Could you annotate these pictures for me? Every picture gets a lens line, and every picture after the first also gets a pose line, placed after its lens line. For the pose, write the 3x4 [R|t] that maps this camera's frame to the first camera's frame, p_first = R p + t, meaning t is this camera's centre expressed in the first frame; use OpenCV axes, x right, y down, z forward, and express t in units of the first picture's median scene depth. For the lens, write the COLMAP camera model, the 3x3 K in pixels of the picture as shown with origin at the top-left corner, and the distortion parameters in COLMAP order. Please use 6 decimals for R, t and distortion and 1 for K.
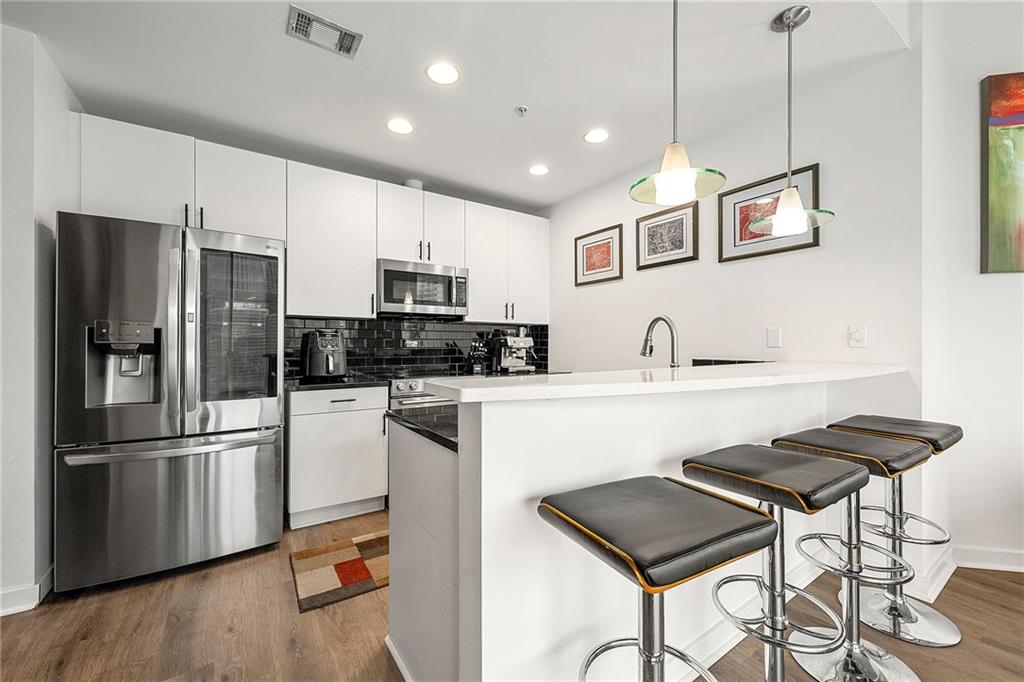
lens RADIAL K [[404.8, 0, 510.1], [0, 404.8, 344.0], [0, 0, 1]] dist [0.000576, 0.000056]
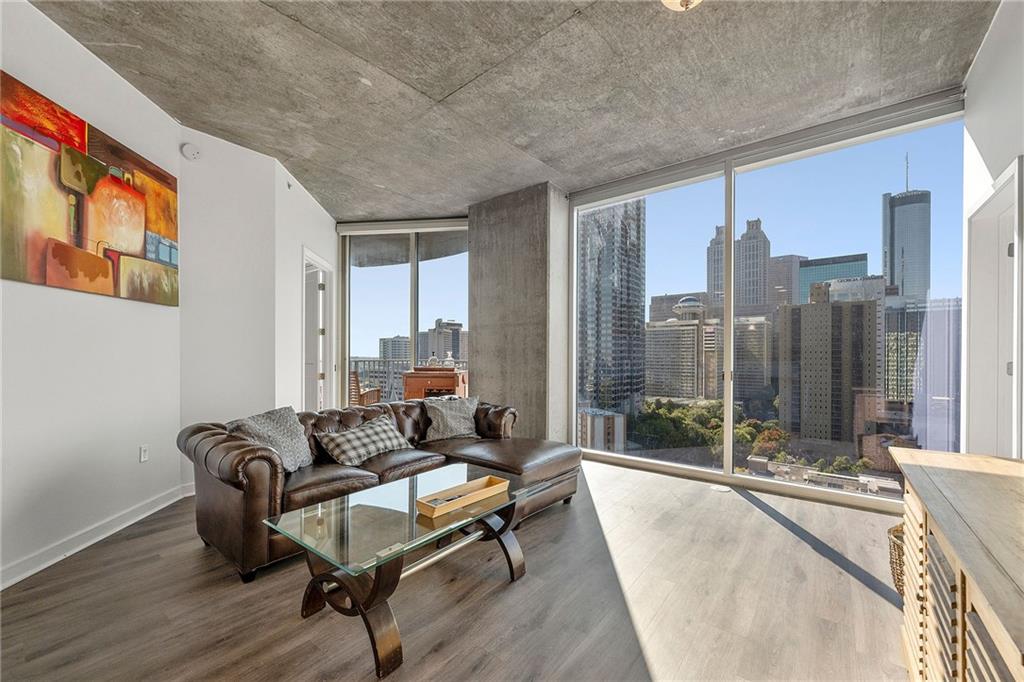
lens RADIAL K [[410.9, 0, 510.8], [0, 410.9, 354.0], [0, 0, 1]] dist [0.000925, -0.000299]
pose [[-0.302524, -0.002464, 0.953139, -0.064077], [-0.003942, 0.999991, 0.001334, -0.003226], [-0.953134, -0.003354, -0.302531, 0.110657]]
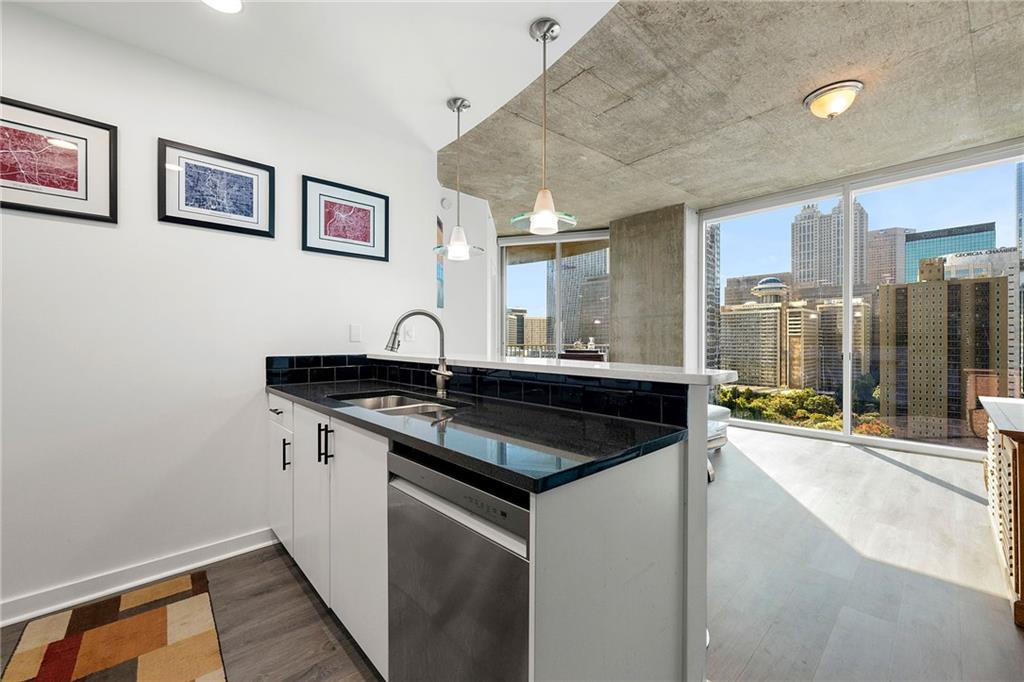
lens RADIAL K [[409.5, 0, 510.2], [0, 409.5, 339.3], [0, 0, 1]] dist [-0.000557, 0.000187]
pose [[-0.150745, -0.000833, 0.988572, -0.429442], [-0.002283, 0.999997, 0.000494, -0.000299], [-0.988570, -0.002183, -0.150746, 0.615814]]
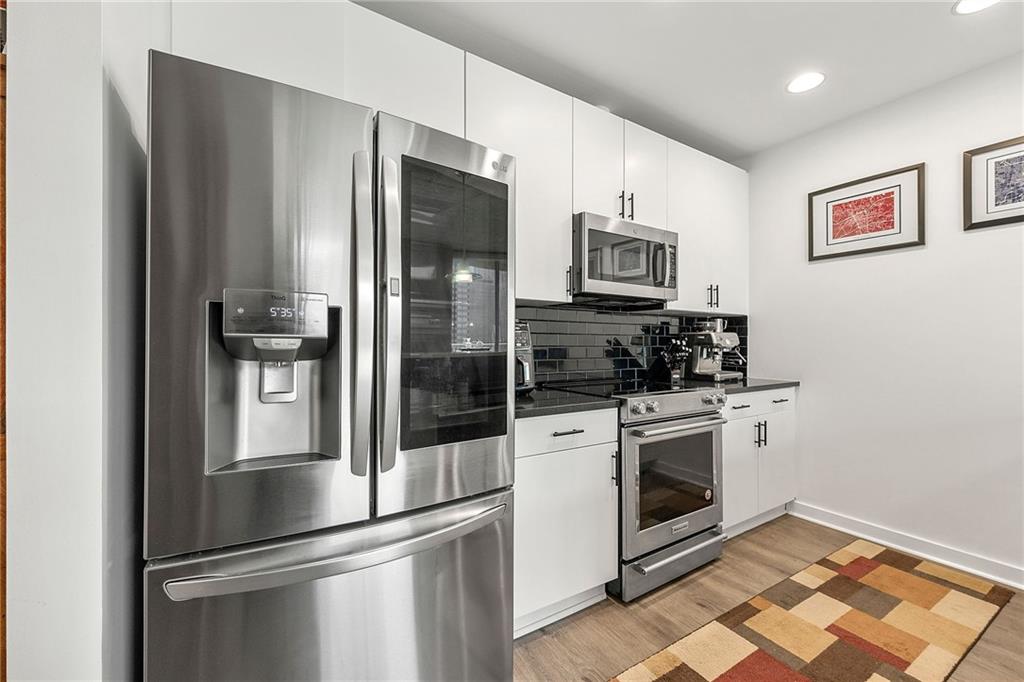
lens RADIAL K [[404.5, 0, 512.0], [0, 404.5, 341.0], [0, 0, 1]] dist [-0.000363, -0.000143]
pose [[0.999348, 0.003450, -0.035953, -0.435496], [-0.003527, 0.999992, -0.002089, 0.001962], [0.035945, 0.002214, 0.999351, 0.350403]]
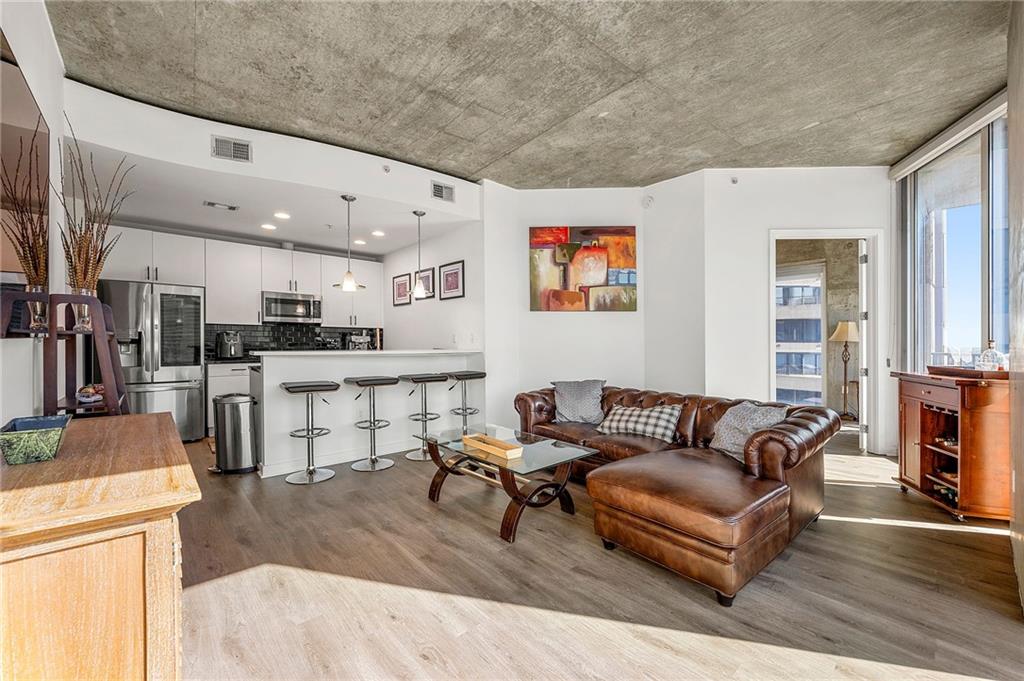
lens RADIAL K [[407.3, 0, 510.1], [0, 407.3, 347.7], [0, 0, 1]] dist [0.001059, 0.000259]
pose [[0.991688, 0.003191, 0.128626, 0.551451], [-0.005602, 0.999815, 0.018387, -0.004185], [-0.128544, -0.018955, 0.991523, -0.963353]]
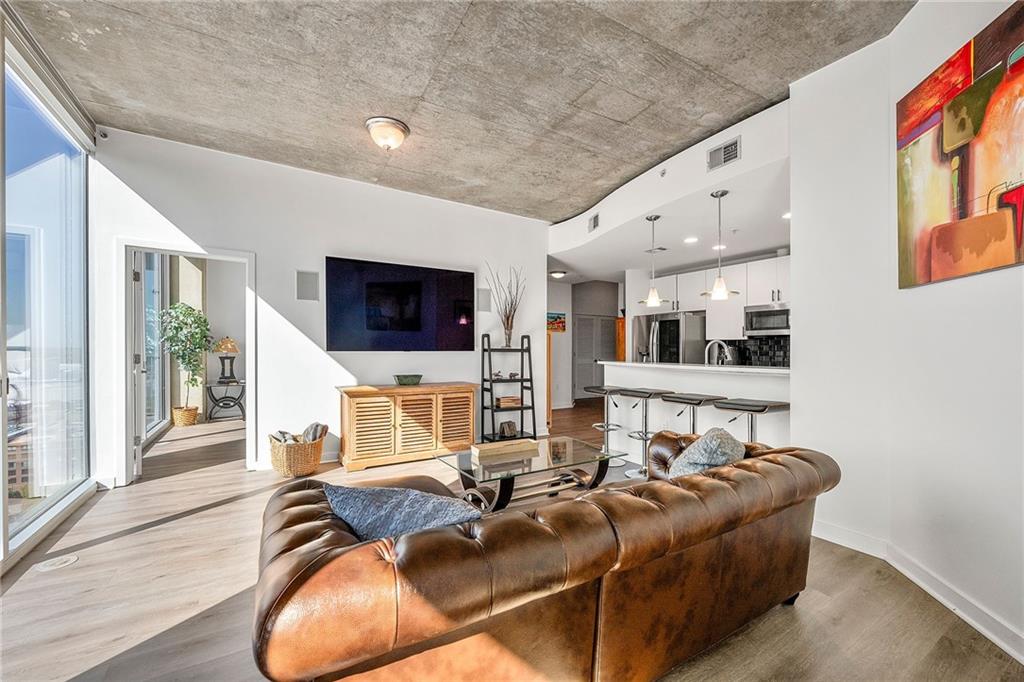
lens RADIAL K [[410.9, 0, 510.8], [0, 410.9, 354.0], [0, 0, 1]] dist [0.000925, -0.000299]
pose [[-0.040299, 0.009645, -0.999141, 1.649633], [-0.006454, 0.999930, 0.009913, -0.010030], [0.999167, 0.006848, -0.040234, 0.032541]]
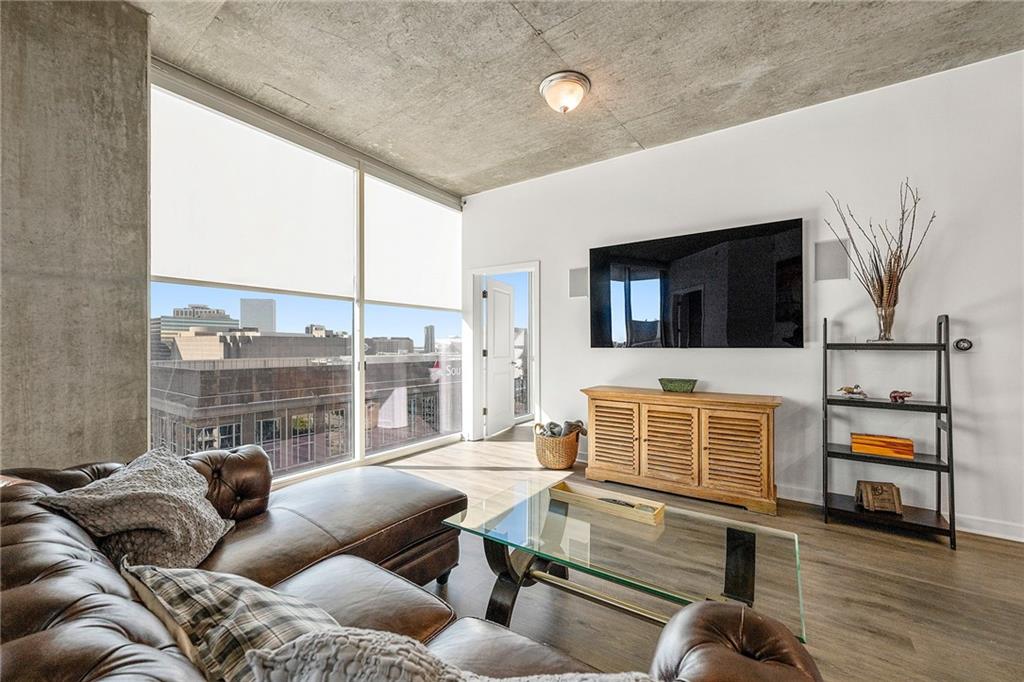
lens RADIAL K [[407.3, 0, 510.1], [0, 407.3, 348.2], [0, 0, 1]] dist [0.001059, 0.000259]
pose [[-0.931505, -0.005154, -0.363691, 0.974346], [-0.006831, 0.999971, 0.003324, -0.001725], [0.363664, 0.005580, -0.931514, 0.512533]]
